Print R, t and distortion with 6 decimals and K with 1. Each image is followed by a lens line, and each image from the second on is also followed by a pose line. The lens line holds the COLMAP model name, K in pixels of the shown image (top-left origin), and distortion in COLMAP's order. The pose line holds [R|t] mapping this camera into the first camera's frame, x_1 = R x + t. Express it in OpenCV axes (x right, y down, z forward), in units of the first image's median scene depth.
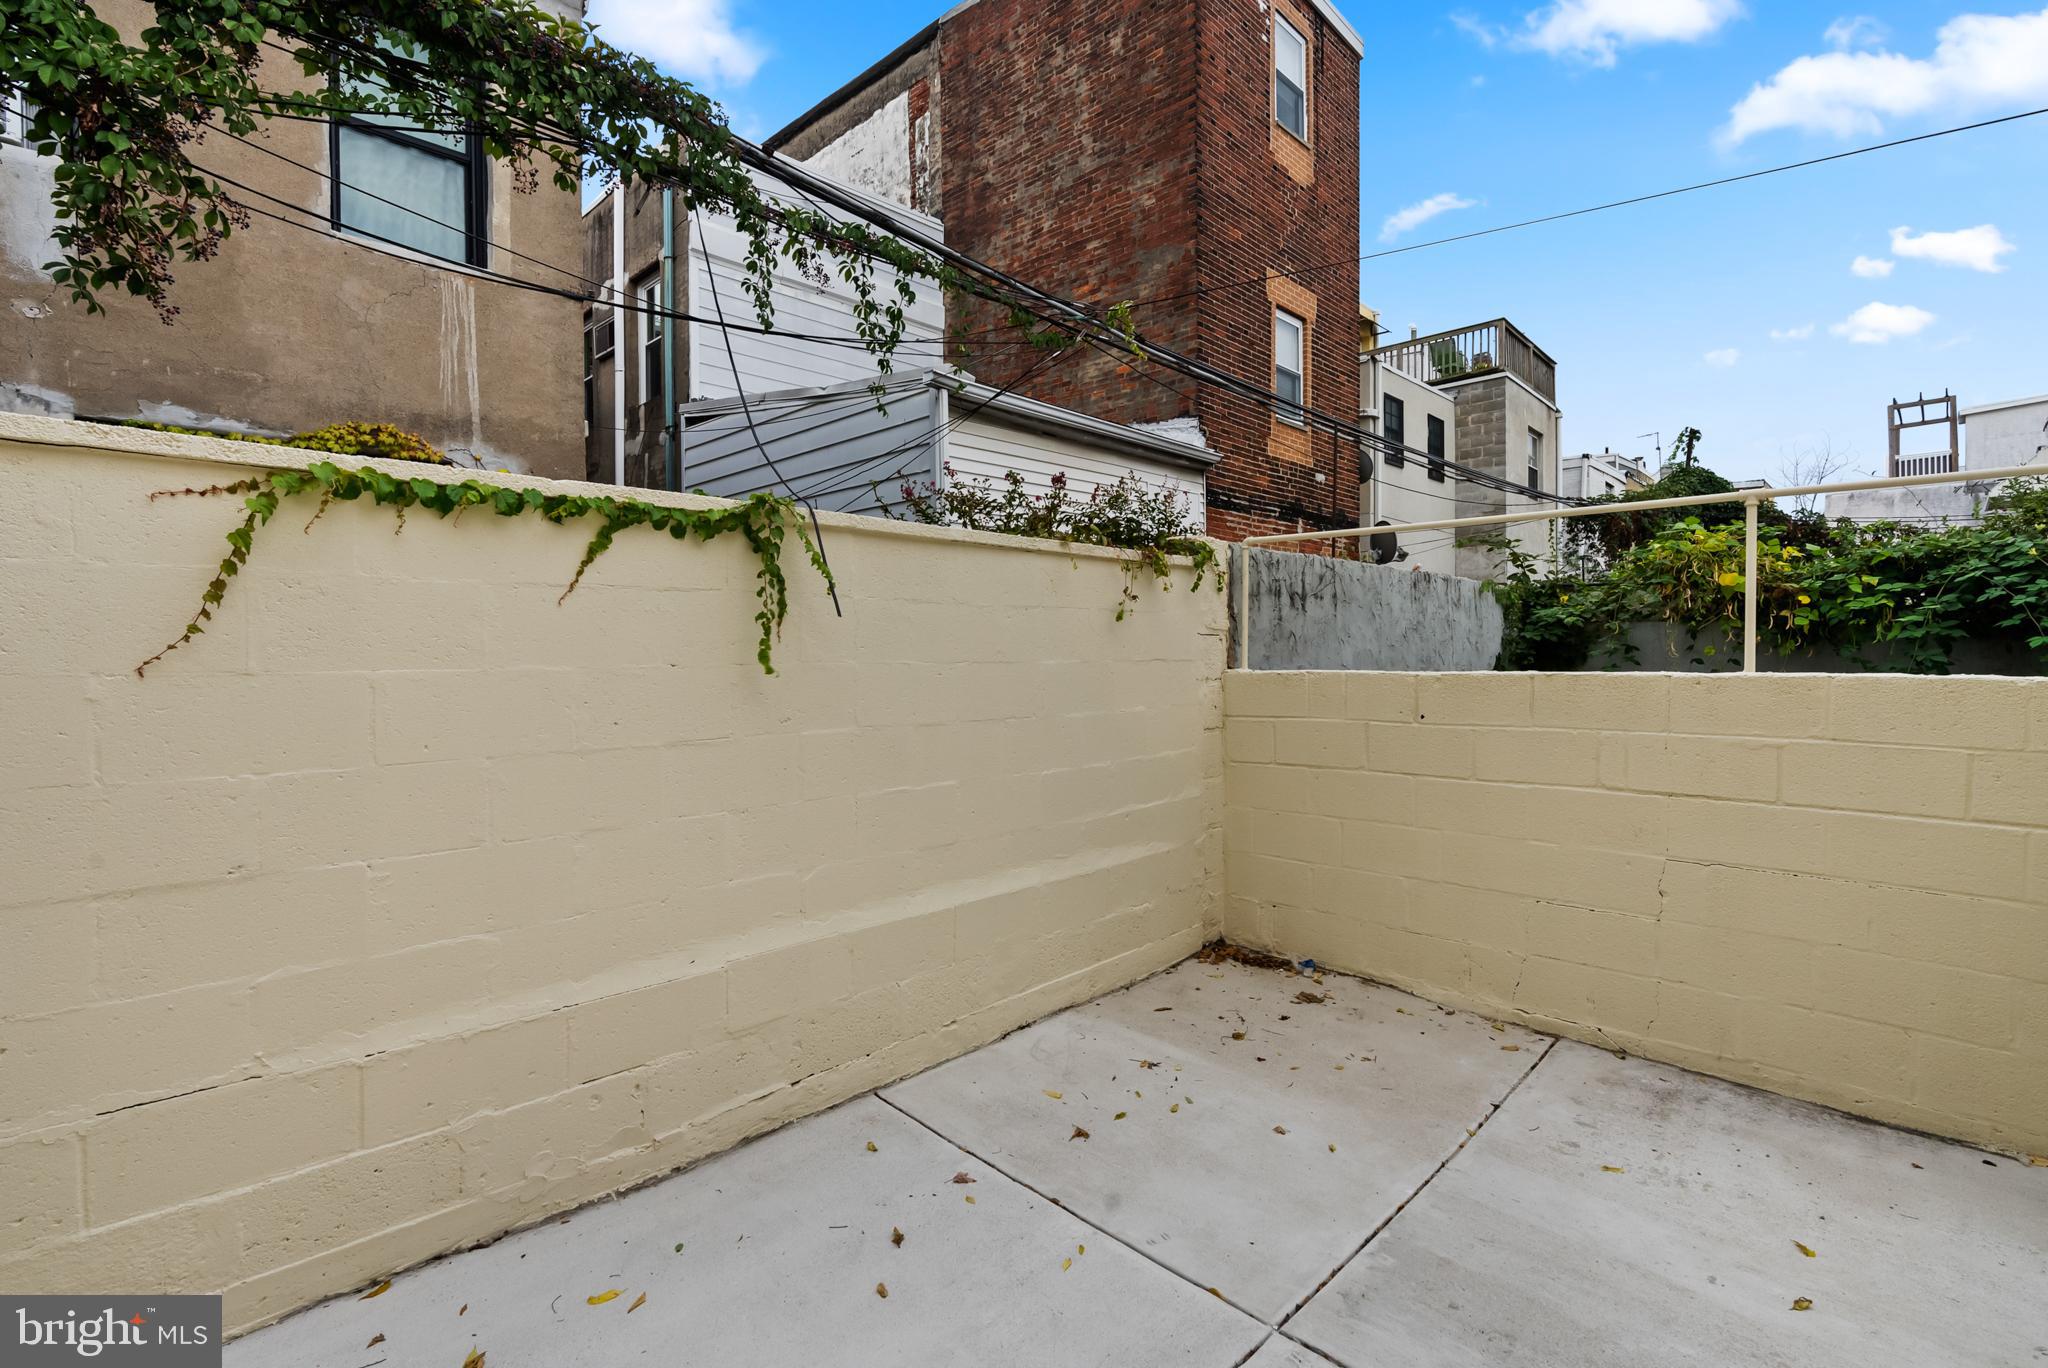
lens RADIAL K [[933.1, 0, 1030.9], [0, 933.1, 677.7], [0, 0, 1]] dist [0.000686, 0.000421]
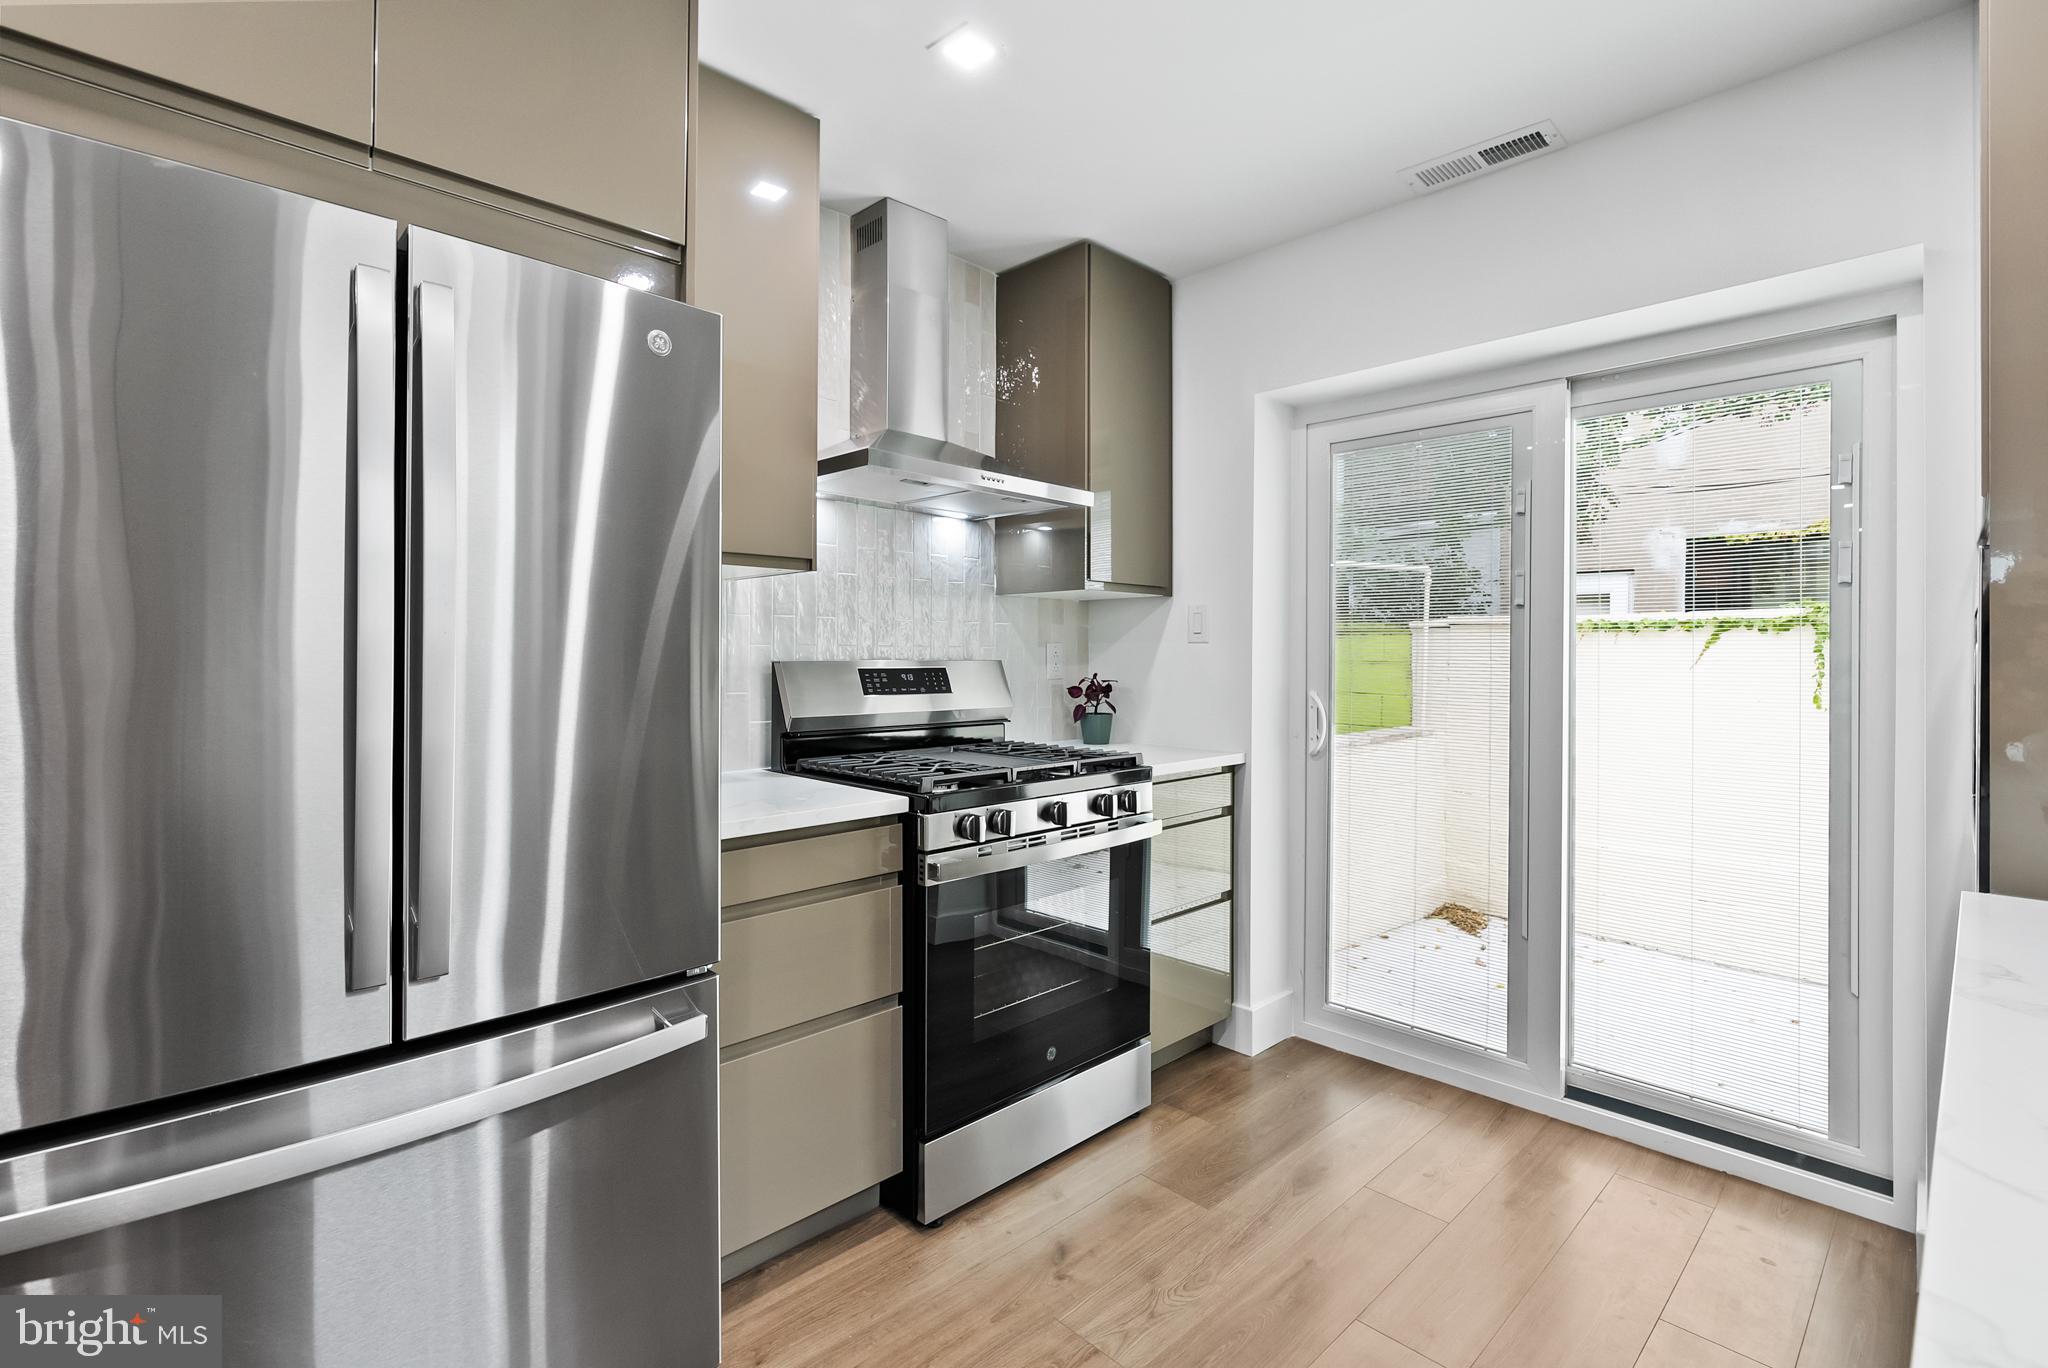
lens RADIAL K [[933.1, 0, 1017.7], [0, 933.1, 655.7], [0, 0, 1]] dist [-0.011026, 0.000080]
pose [[-0.020397, 0.008515, -0.999756, 0.973439], [-0.025537, 0.999633, 0.009035, -0.053594], [0.999466, 0.025715, -0.020173, -0.292646]]
